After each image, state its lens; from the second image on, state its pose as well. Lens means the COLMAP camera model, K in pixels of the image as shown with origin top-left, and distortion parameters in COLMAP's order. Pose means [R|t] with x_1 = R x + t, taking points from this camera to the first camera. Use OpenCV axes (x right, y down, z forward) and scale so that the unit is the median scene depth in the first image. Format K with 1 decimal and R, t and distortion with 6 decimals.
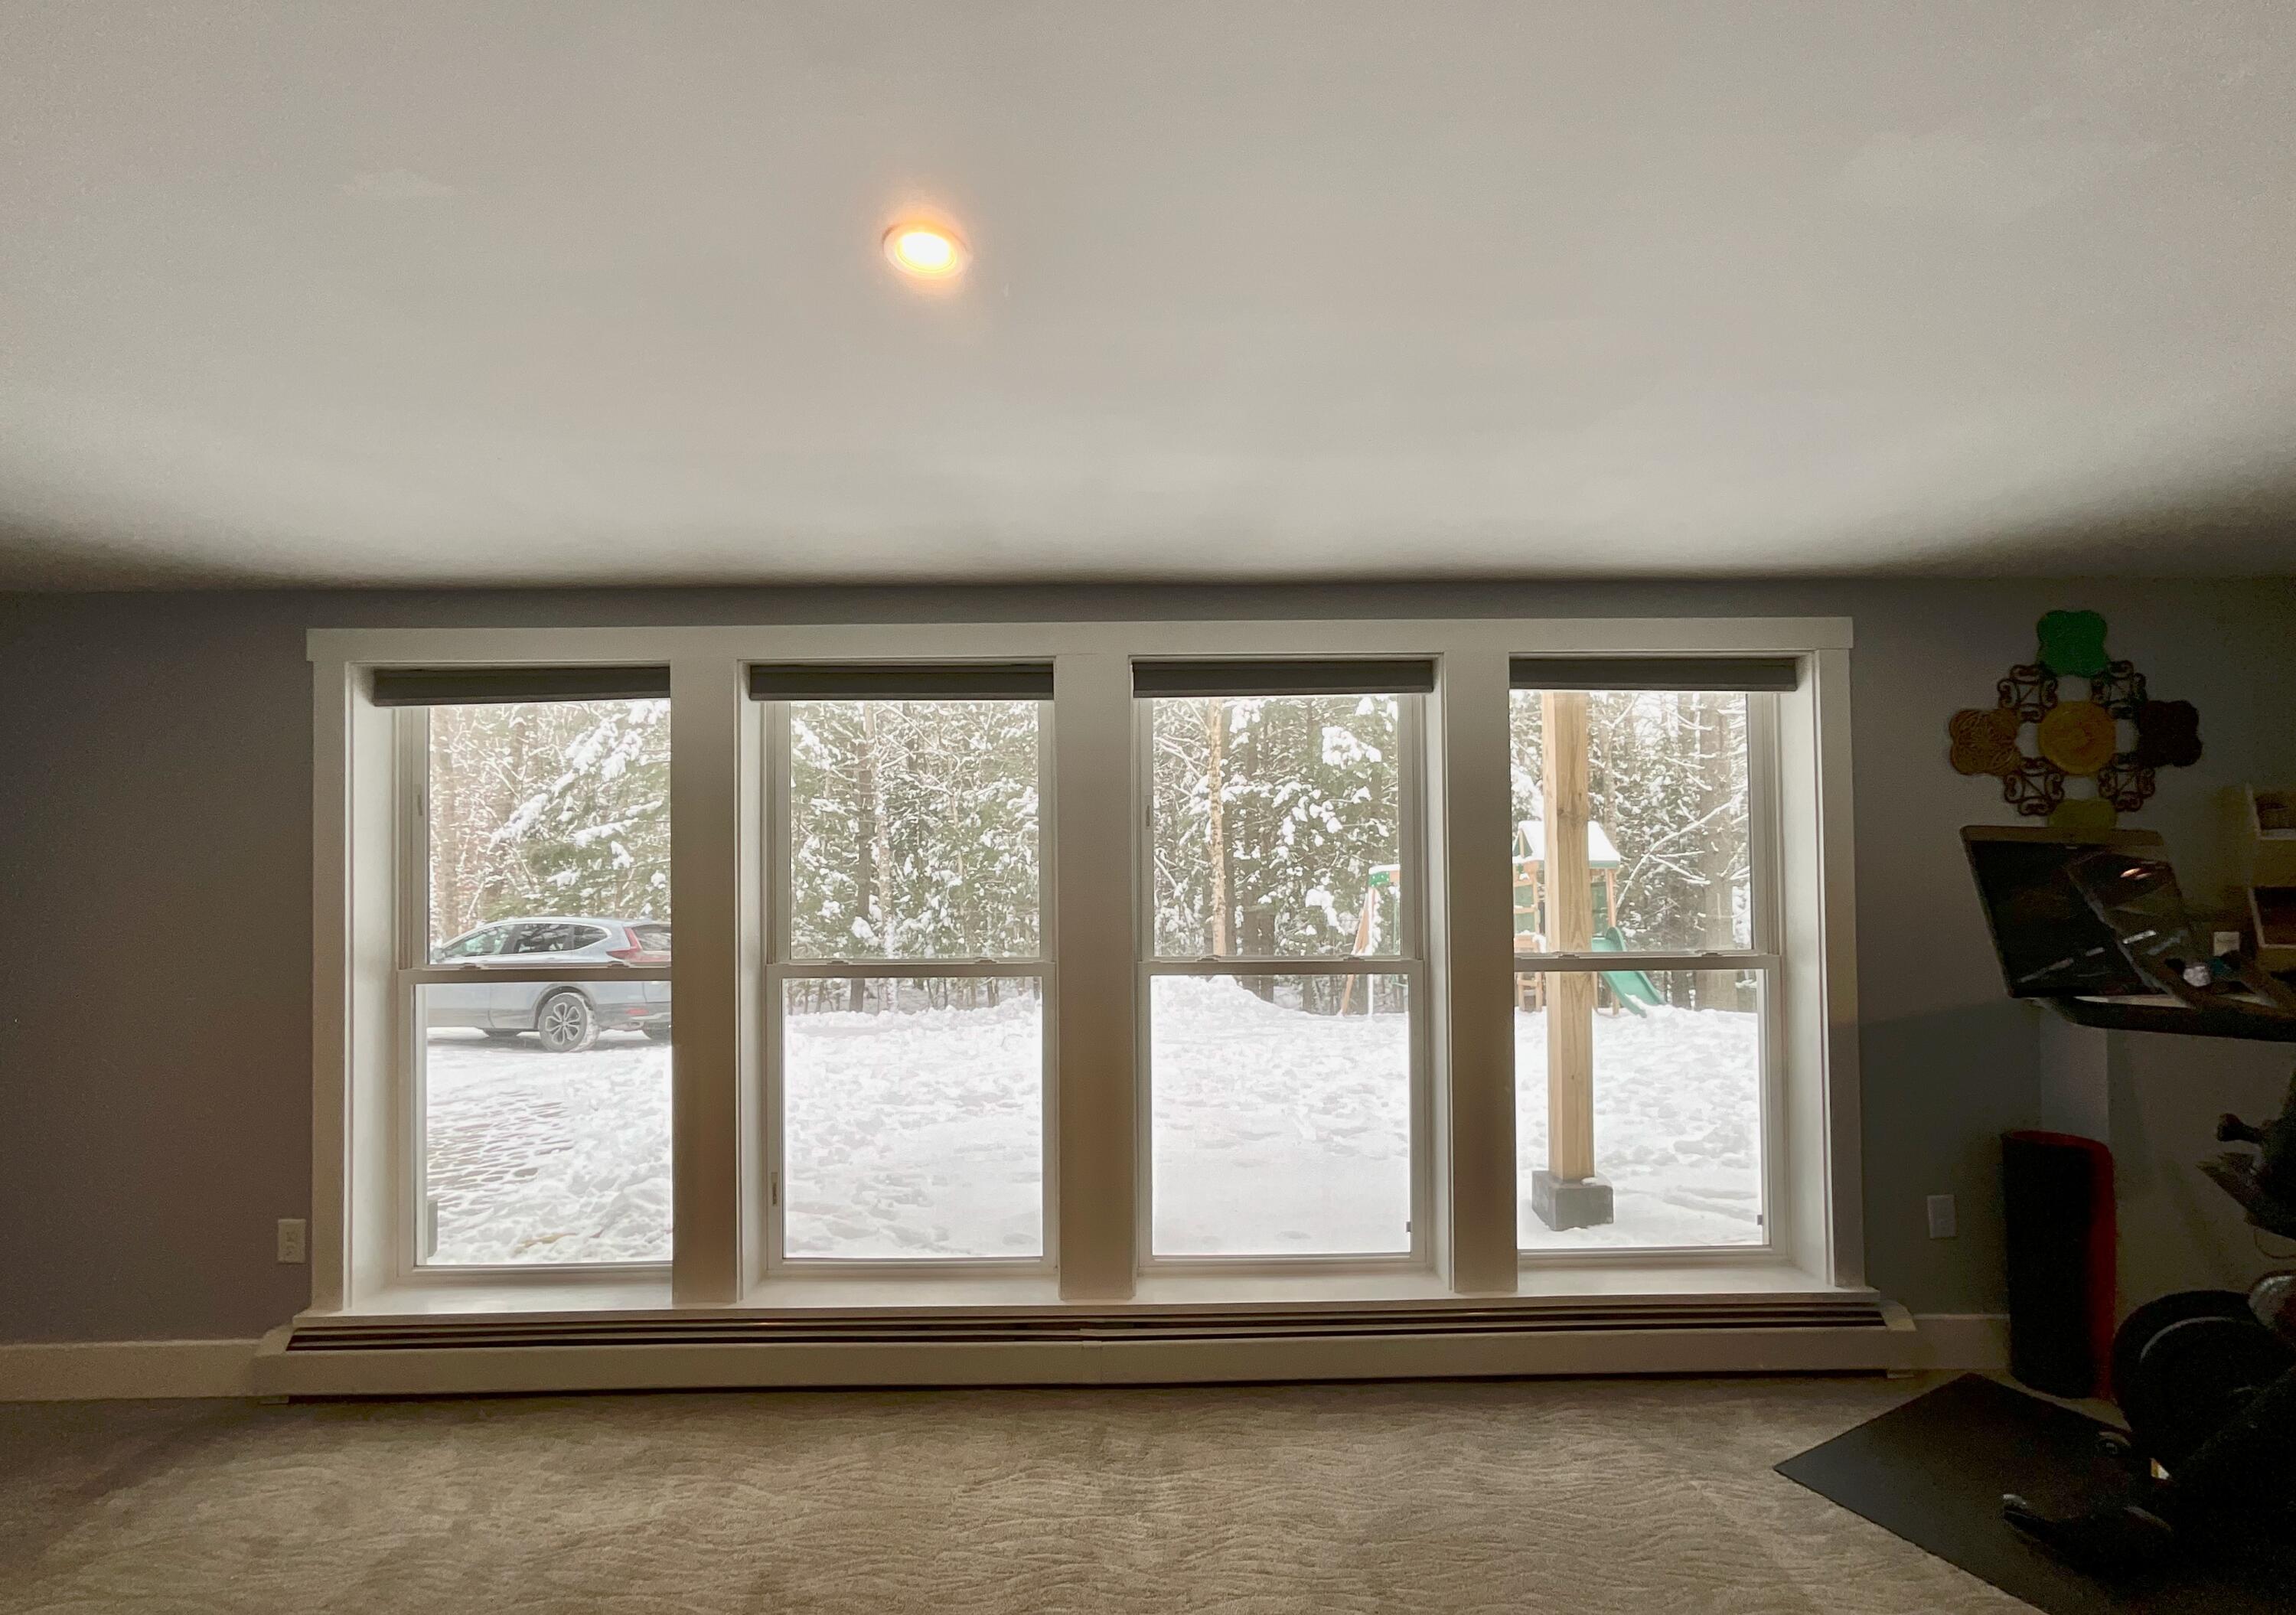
lens RADIAL K [[988.9, 0, 1182.0], [0, 988.9, 861.4], [0, 0, 1]] dist [-0.000213, 0.000209]
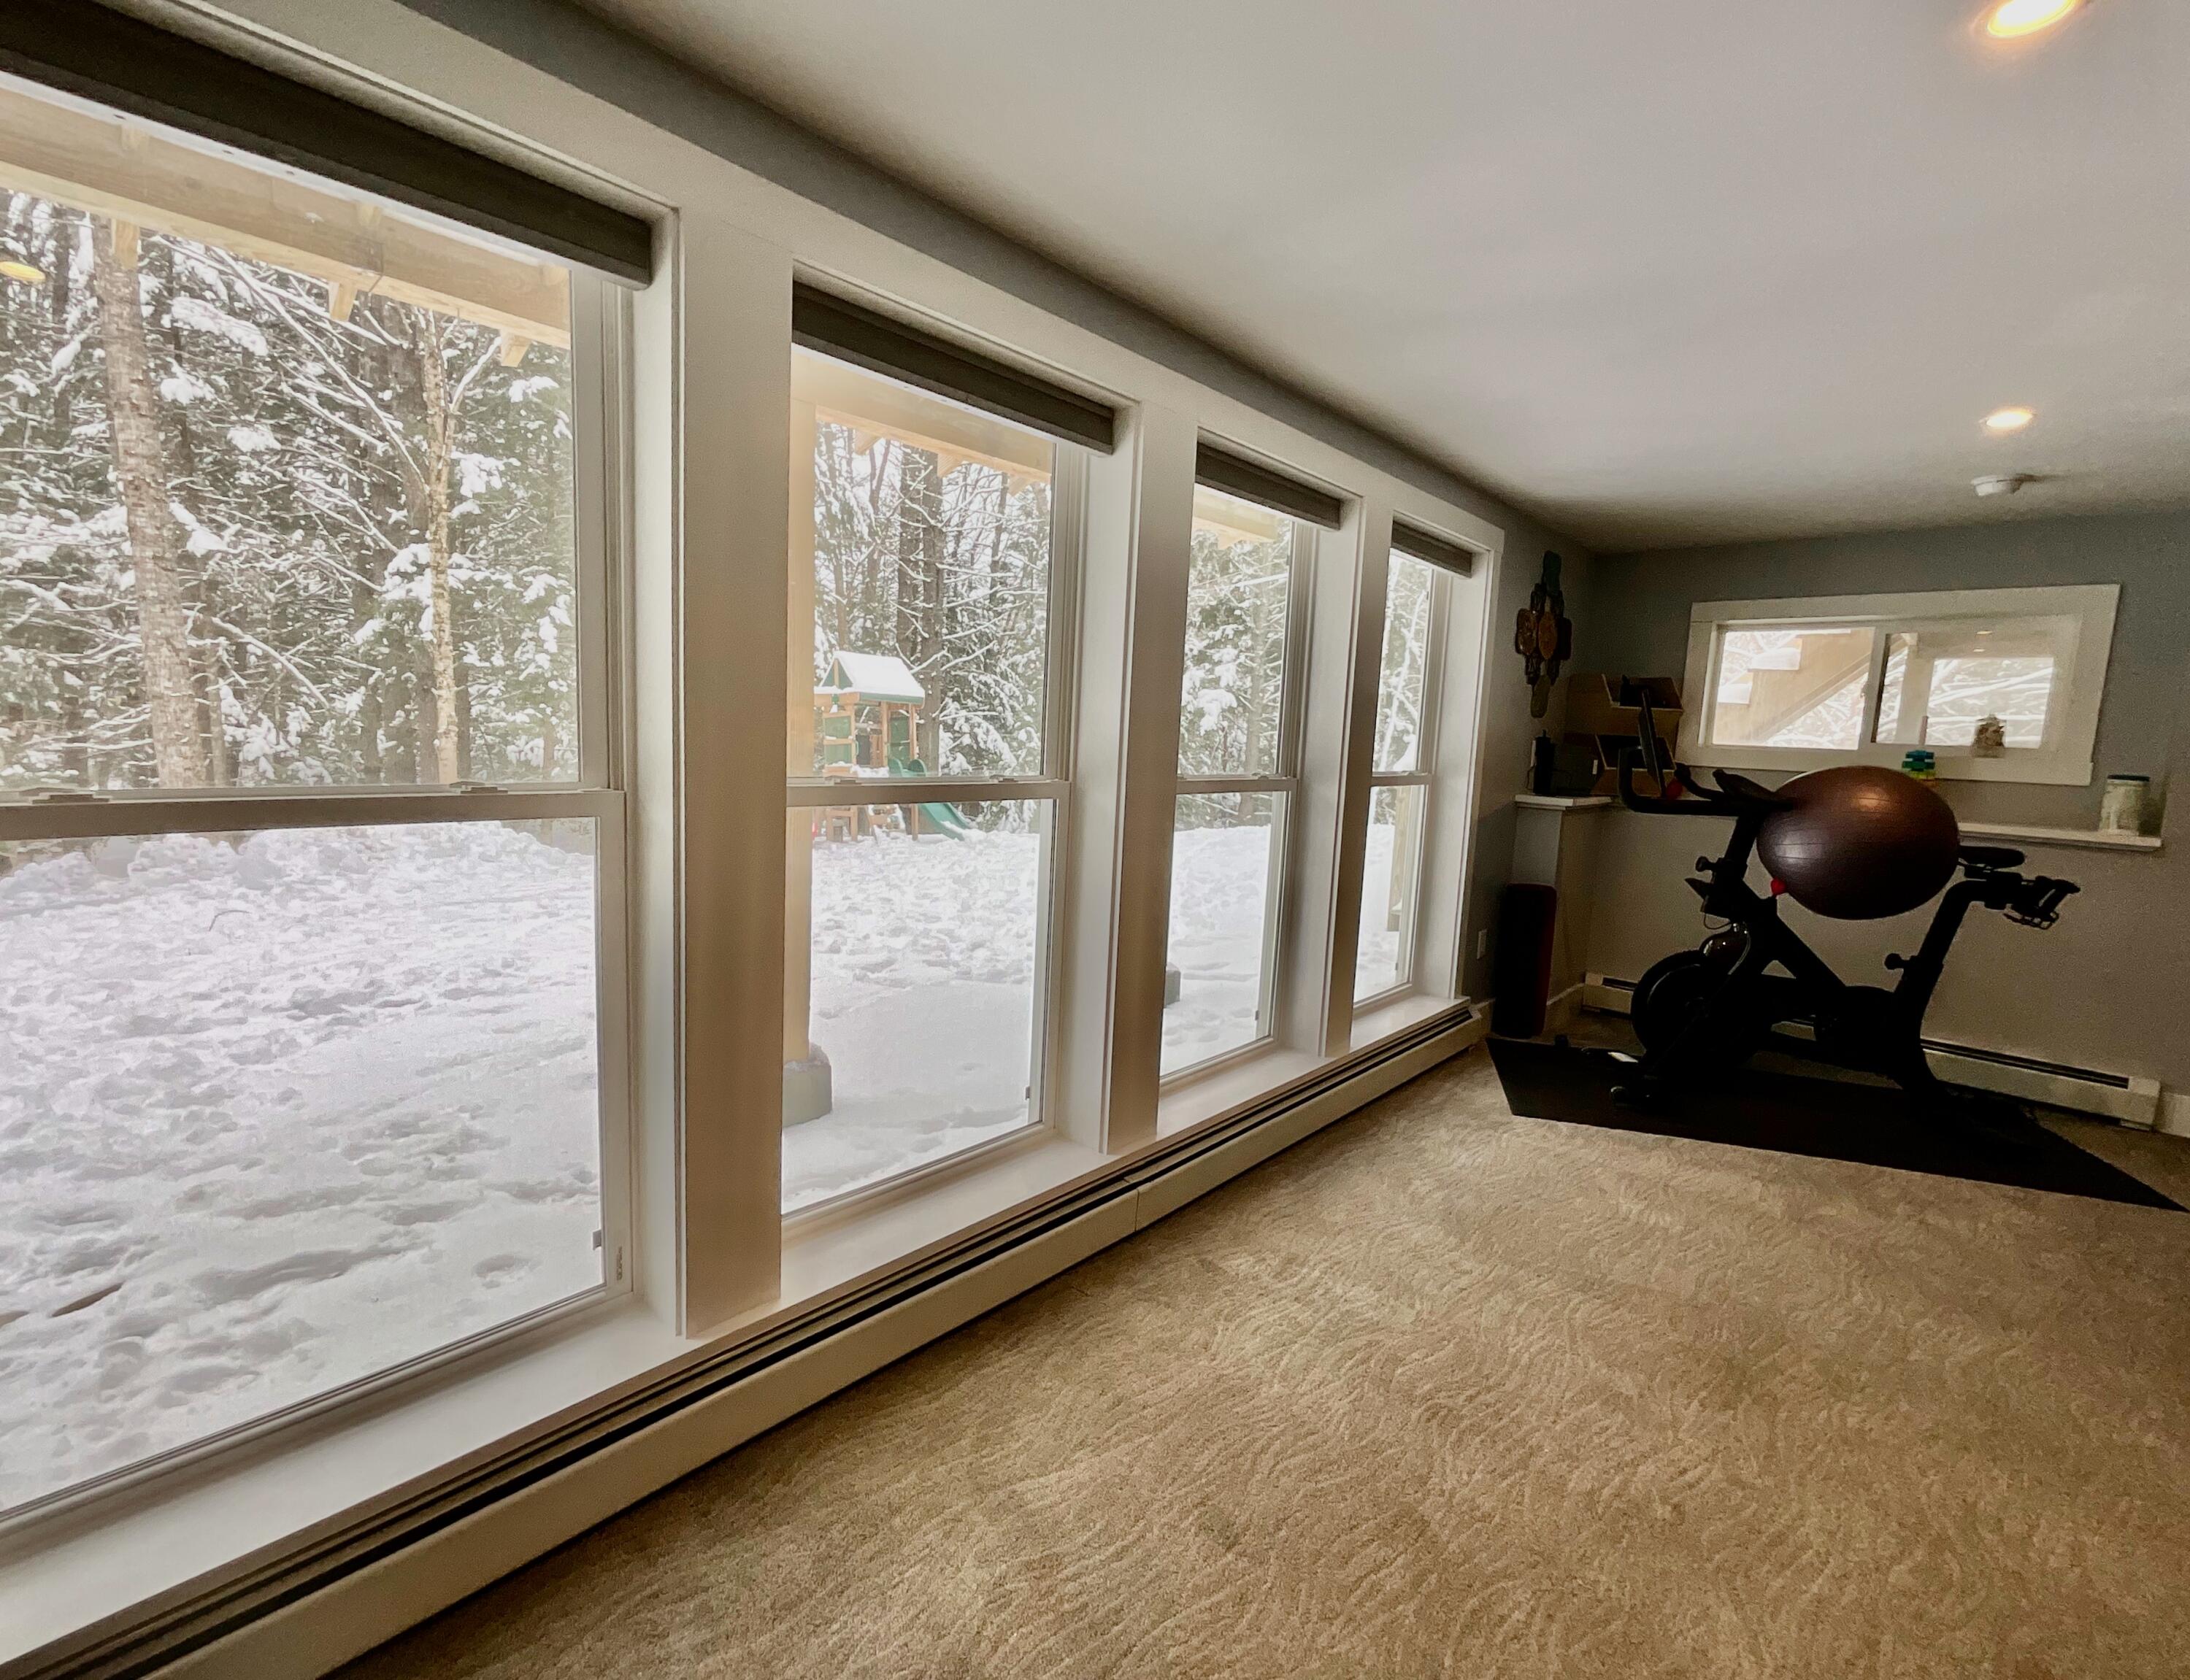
lens RADIAL K [[993.7, 0, 1089.1], [0, 993.7, 842.8], [0, 0, 1]] dist [-0.002813, 0.000288]
pose [[0.677359, -0.048631, 0.734044, -0.351321], [-0.058390, 0.991111, 0.119542, 0.025258], [-0.733332, -0.123834, 0.668498, 0.199612]]
